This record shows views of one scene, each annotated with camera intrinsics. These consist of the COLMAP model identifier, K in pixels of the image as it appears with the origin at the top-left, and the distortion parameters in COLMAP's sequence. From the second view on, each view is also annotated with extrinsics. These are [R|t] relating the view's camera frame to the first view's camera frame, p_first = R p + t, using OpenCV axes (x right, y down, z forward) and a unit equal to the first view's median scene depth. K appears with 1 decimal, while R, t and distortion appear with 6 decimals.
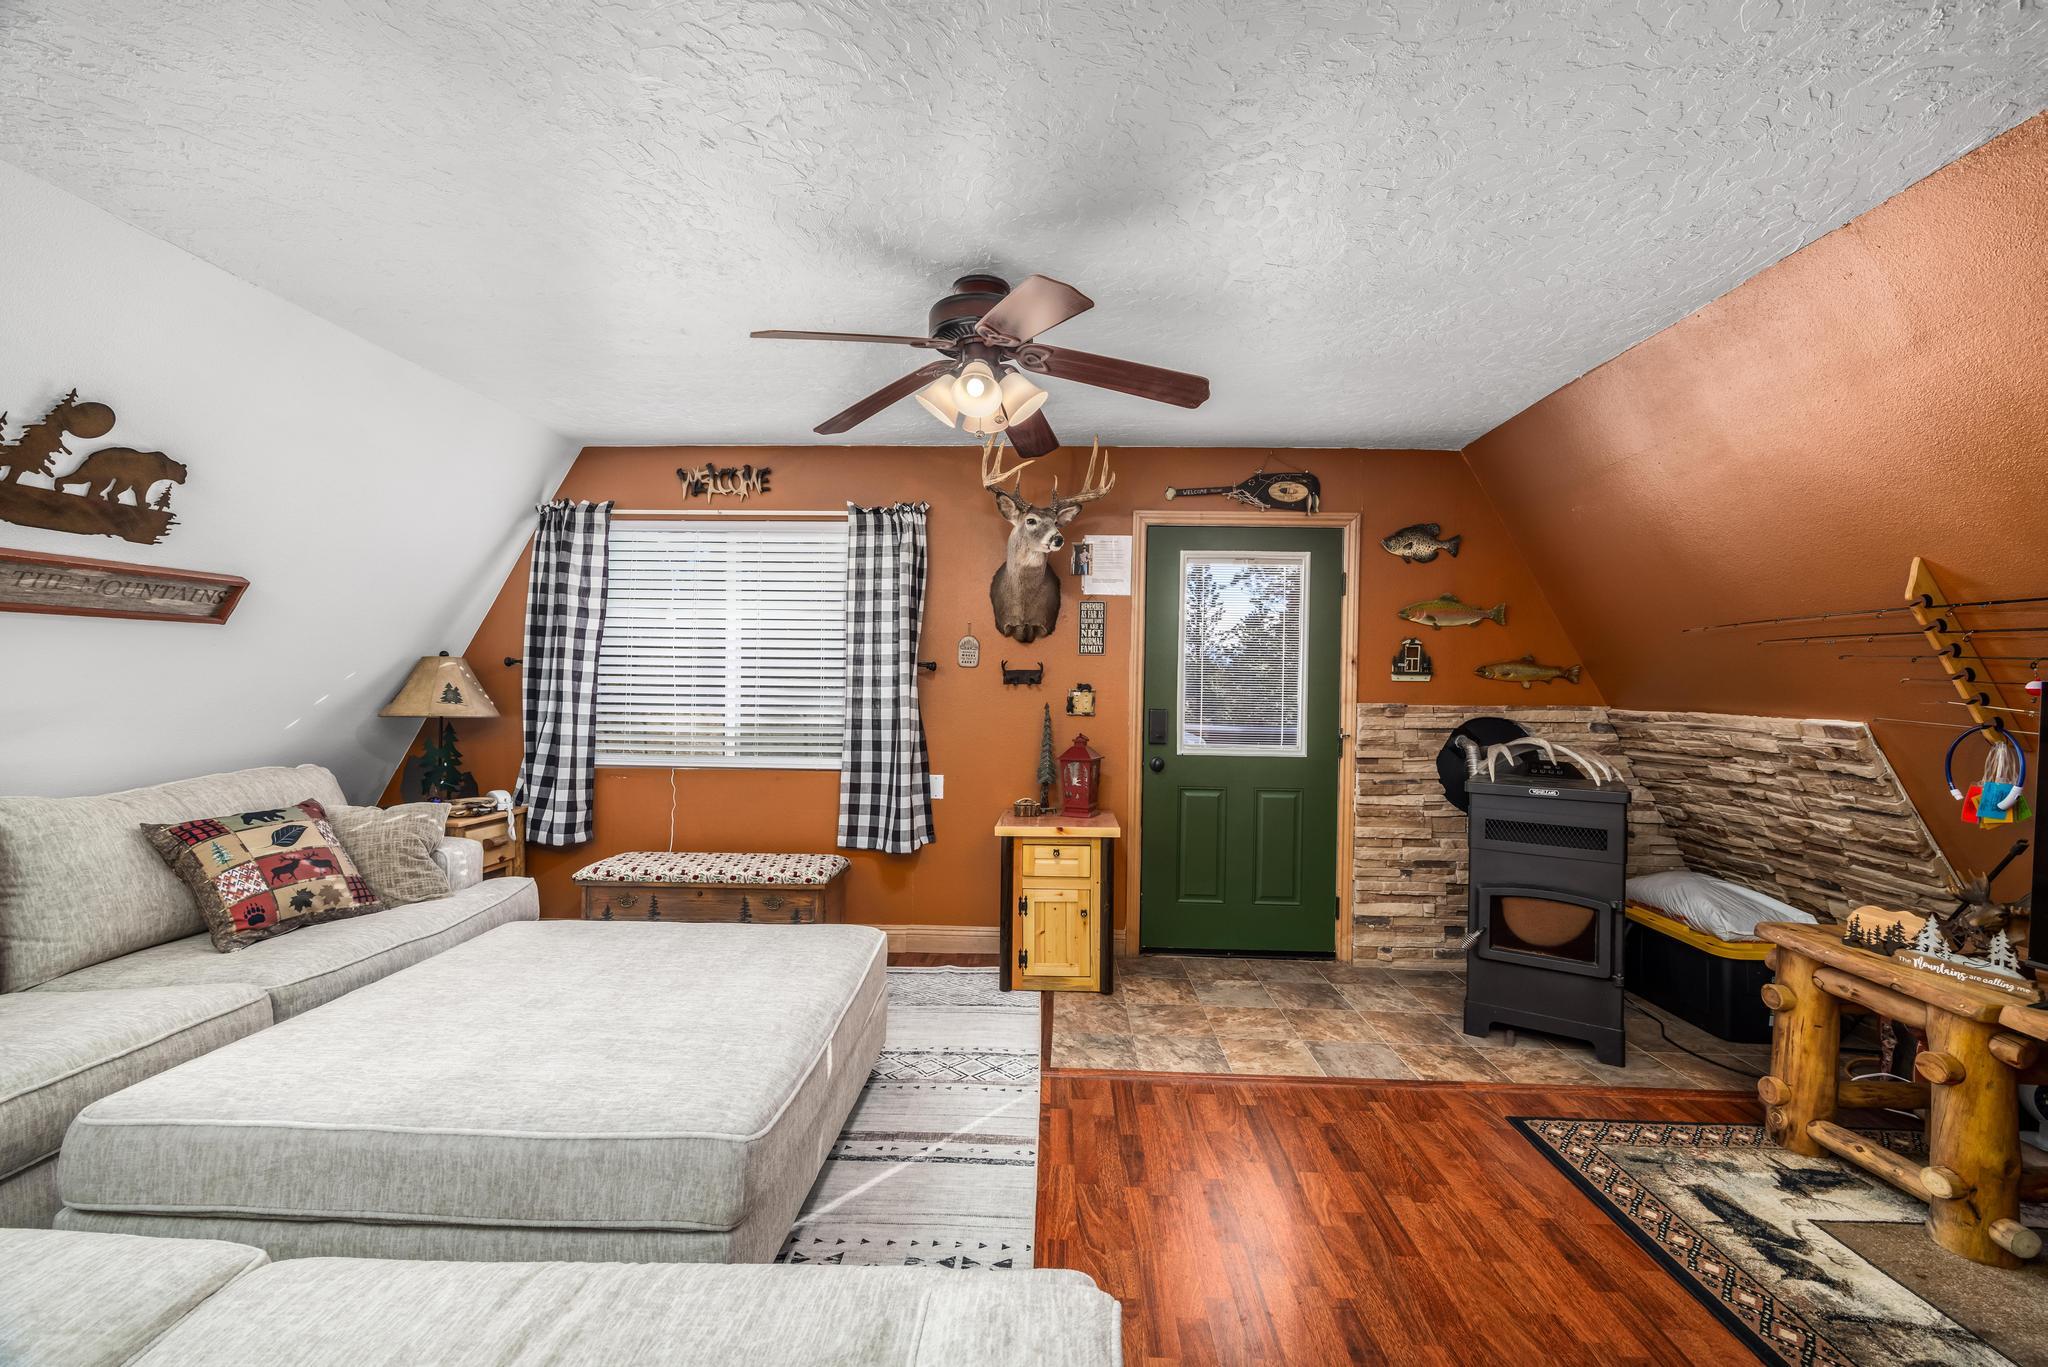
lens RADIAL K [[852.8, 0, 1024.0], [0, 852.8, 683.5], [0, 0, 1]] dist [-0.001005, 0.000316]
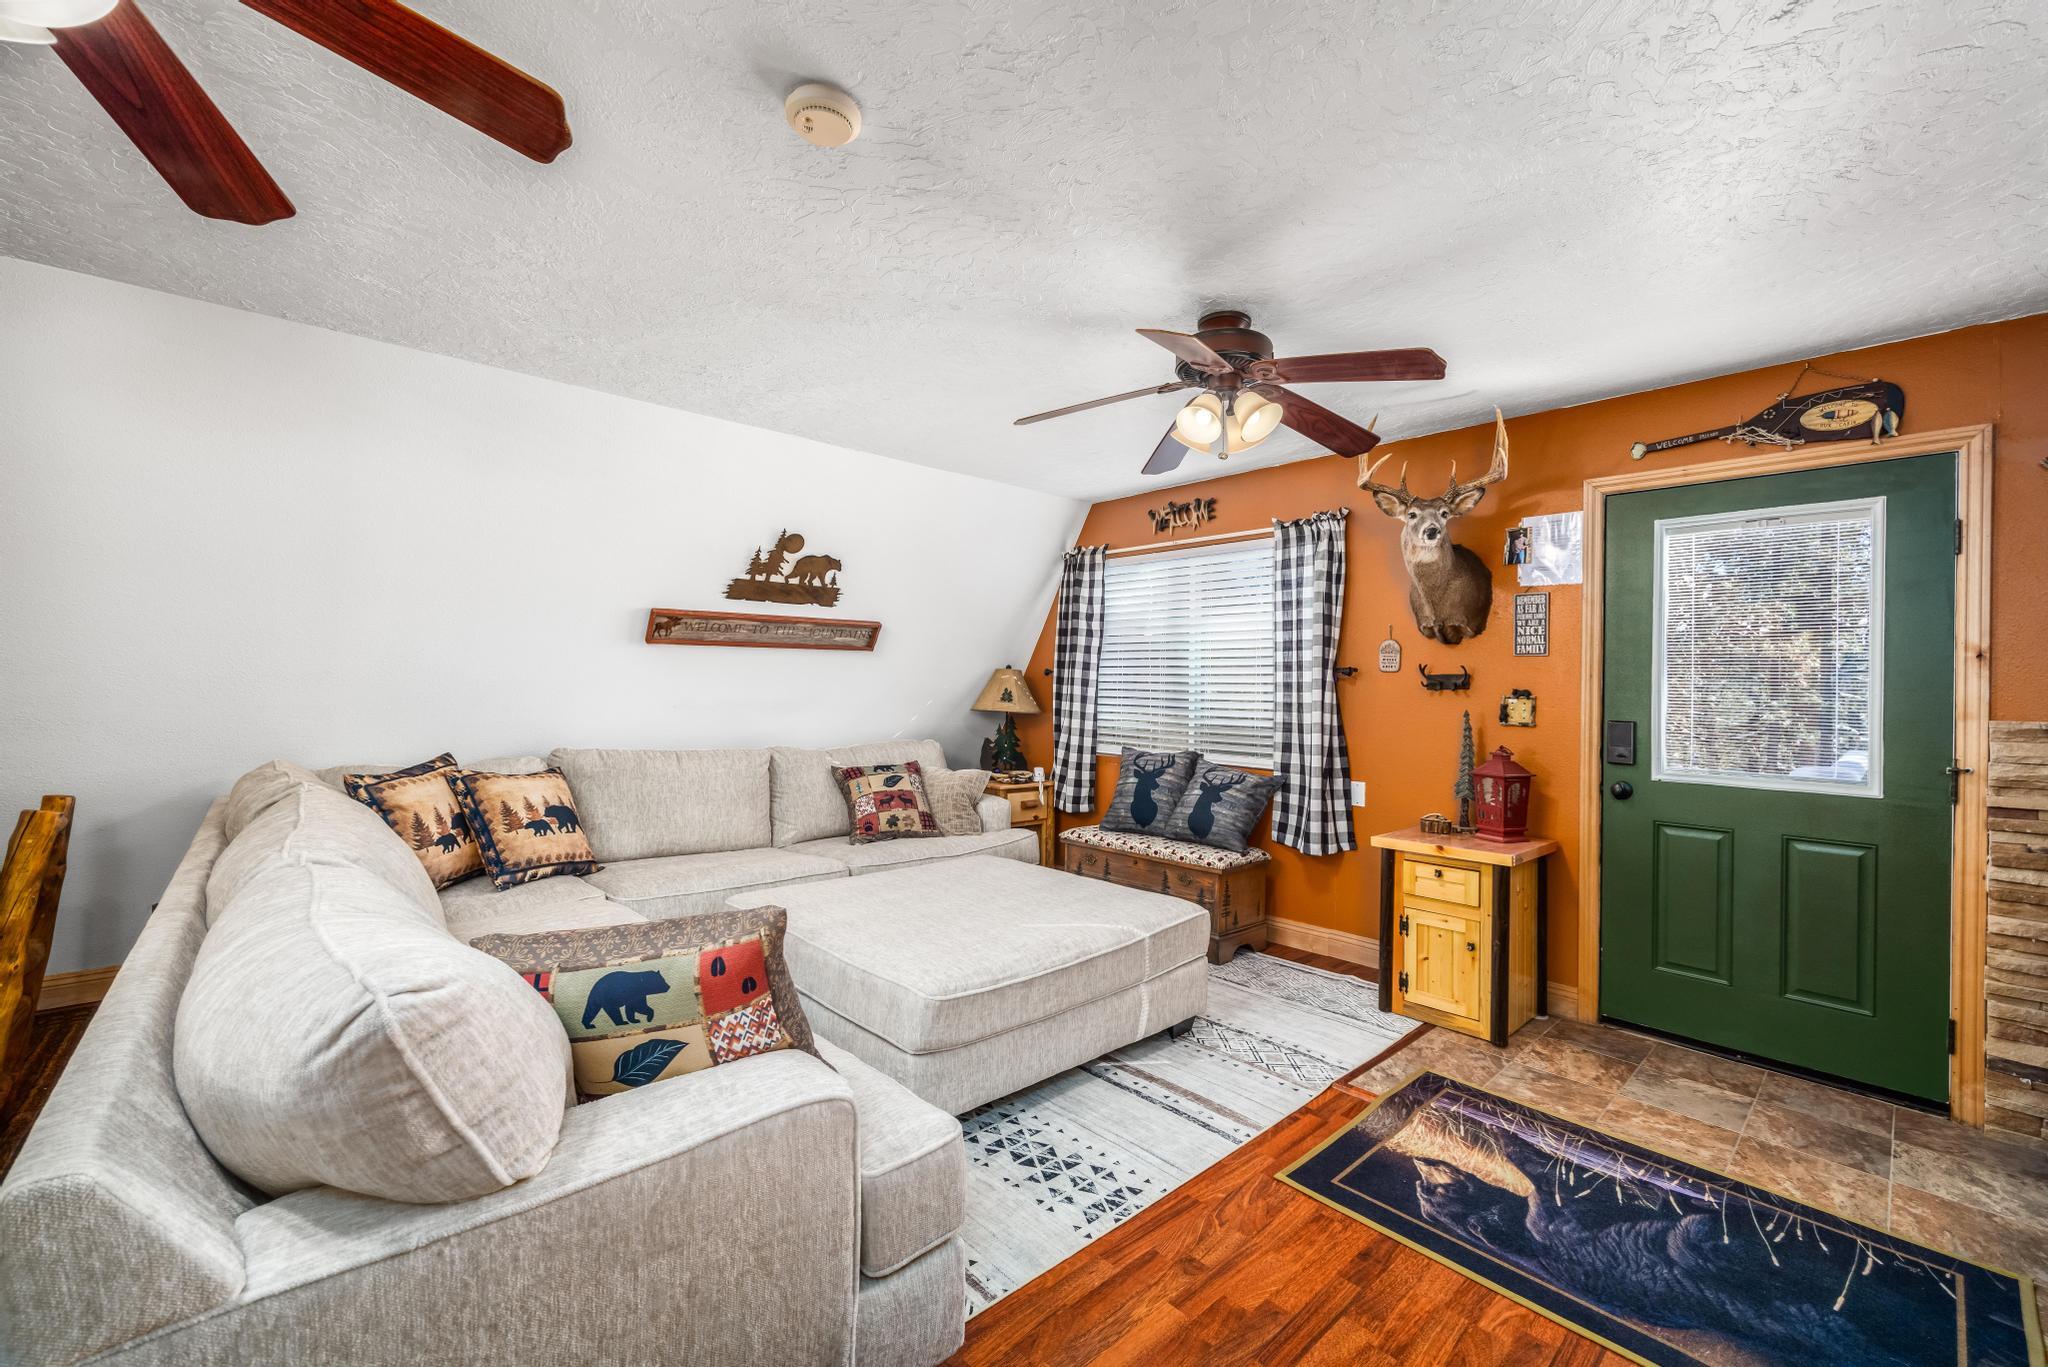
lens RADIAL K [[845.9, 0, 1032.7], [0, 845.9, 676.7], [0, 0, 1]] dist [-0.000247, 0.000373]
pose [[0.702512, -0.008473, -0.711621, 0.344285], [-0.007290, 0.999791, -0.019101, 0.007603], [0.711634, 0.018606, 0.702304, 0.047106]]
